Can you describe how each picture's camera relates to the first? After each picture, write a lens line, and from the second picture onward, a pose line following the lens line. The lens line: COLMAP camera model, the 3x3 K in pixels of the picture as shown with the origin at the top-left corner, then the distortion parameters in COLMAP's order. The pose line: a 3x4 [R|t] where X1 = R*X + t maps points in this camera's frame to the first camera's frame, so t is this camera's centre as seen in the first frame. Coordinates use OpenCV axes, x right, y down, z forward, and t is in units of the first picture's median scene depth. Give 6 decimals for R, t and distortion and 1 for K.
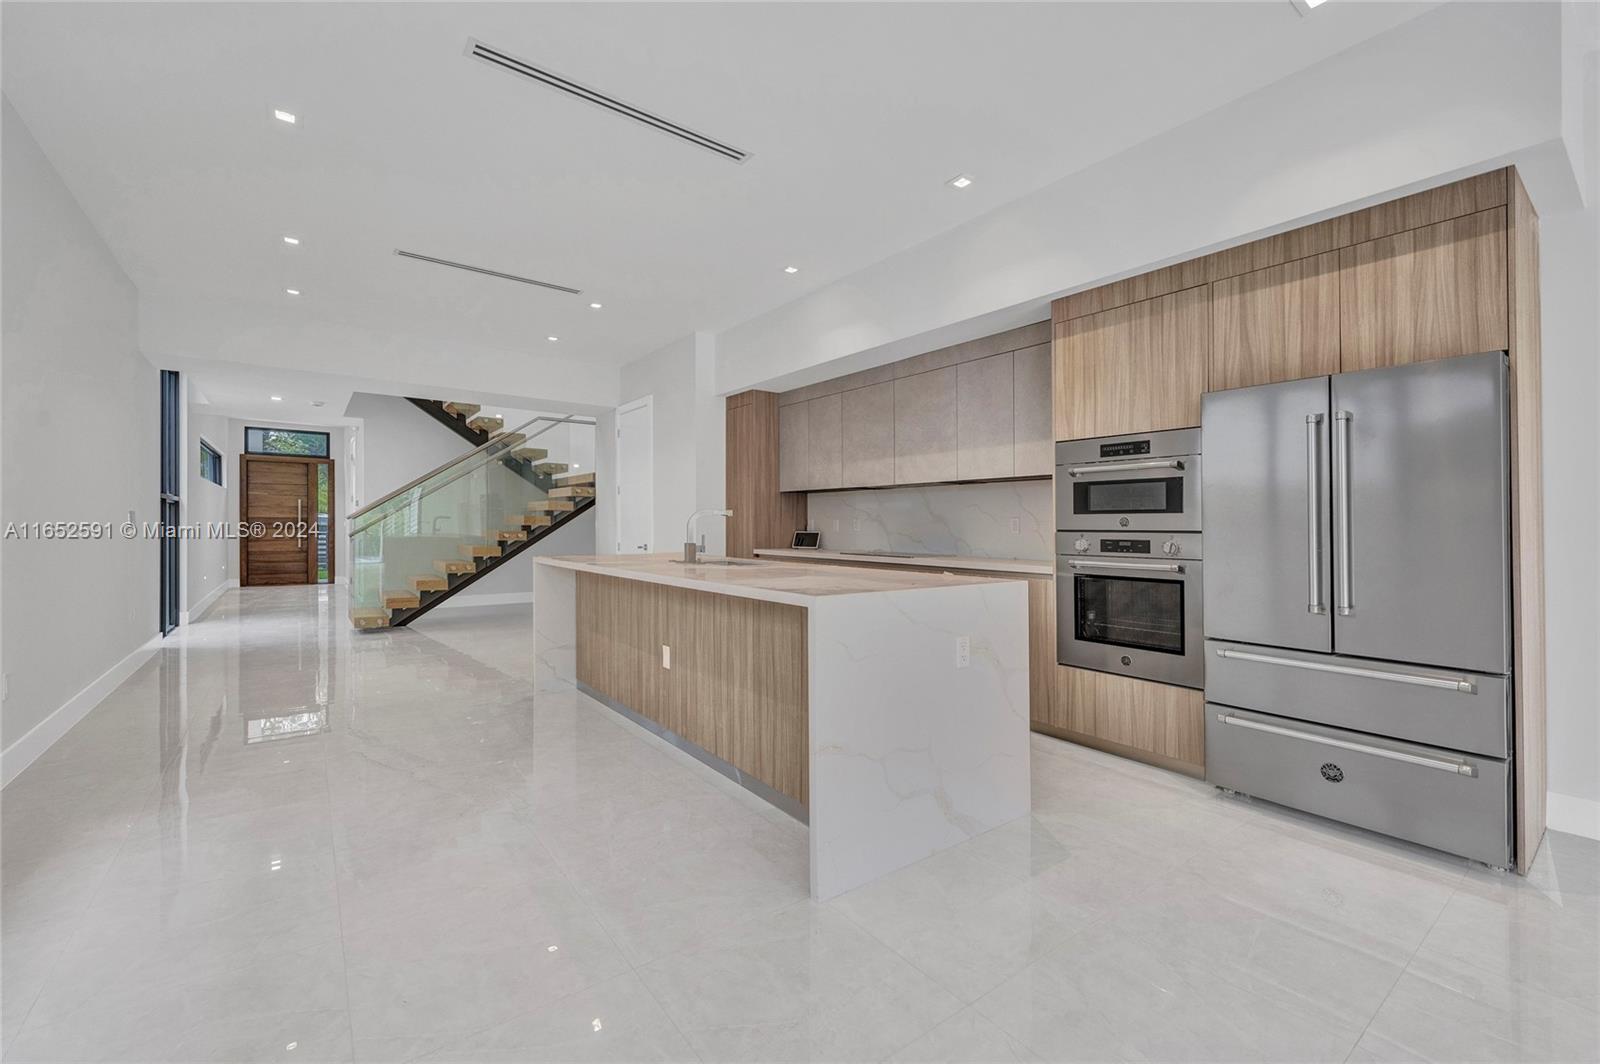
lens RADIAL K [[647.2, 0, 800.0], [0, 647.2, 532.0], [0, 0, 1]] dist [0.002504, 0.000171]
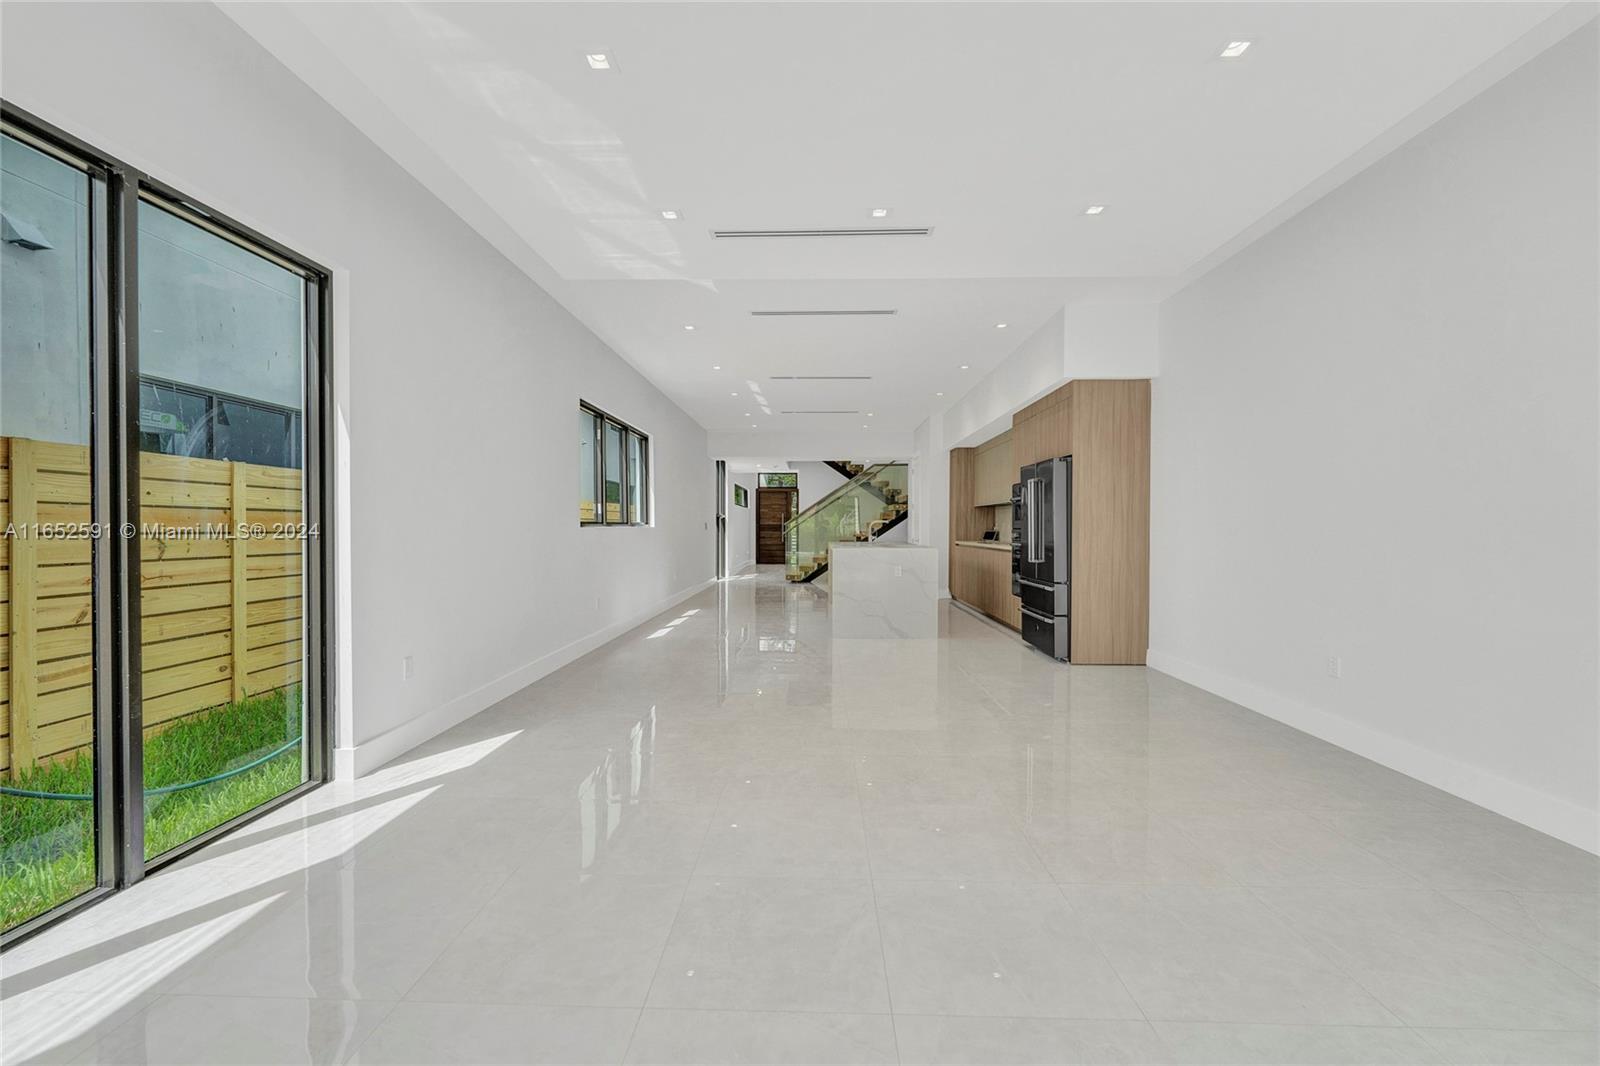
lens RADIAL K [[647.2, 0, 800.0], [0, 647.2, 533.0], [0, 0, 1]] dist [0.002504, 0.000171]
pose [[0.776034, -0.001621, -0.630689, 0.355771], [0.000189, 0.999997, -0.002337, 0.004841], [0.630691, 0.001694, 0.776032, -0.305670]]
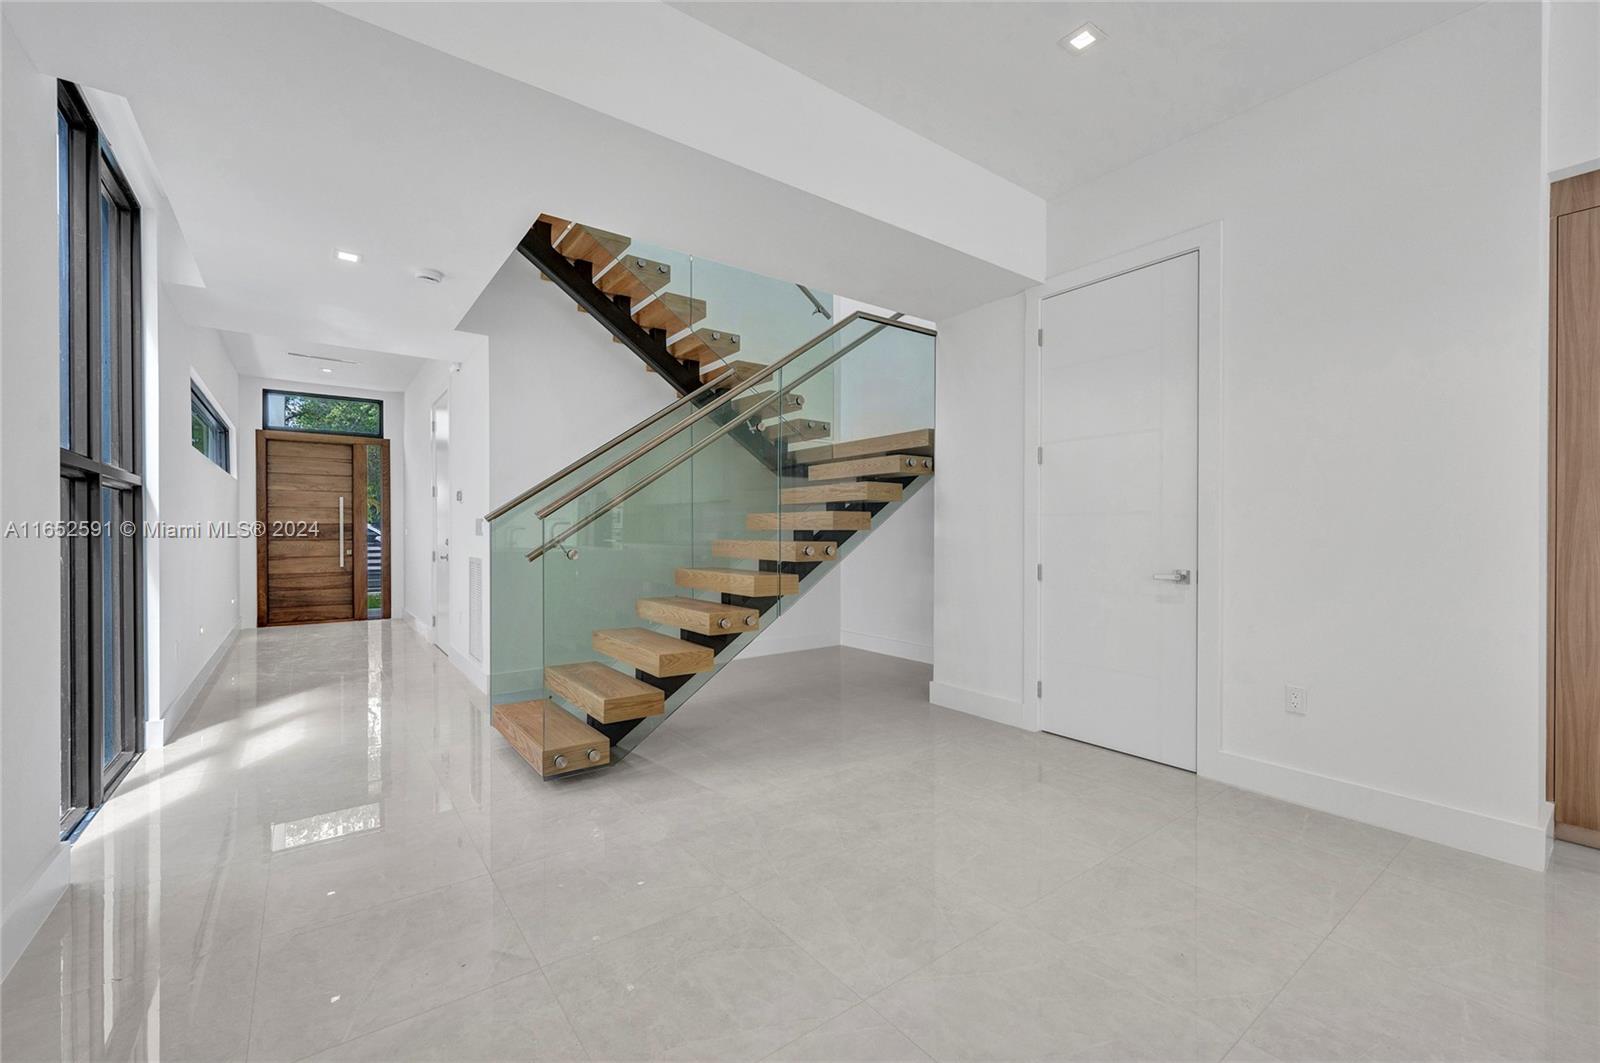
lens RADIAL K [[657.0, 0, 796.6], [0, 657.0, 533.8], [0, 0, 1]] dist [0.001871, 0.000474]
pose [[0.999833, -0.009119, -0.015863, -0.305301], [0.009033, 0.999944, -0.005487, -0.003511], [0.015912, 0.005342, 0.999859, 0.340802]]
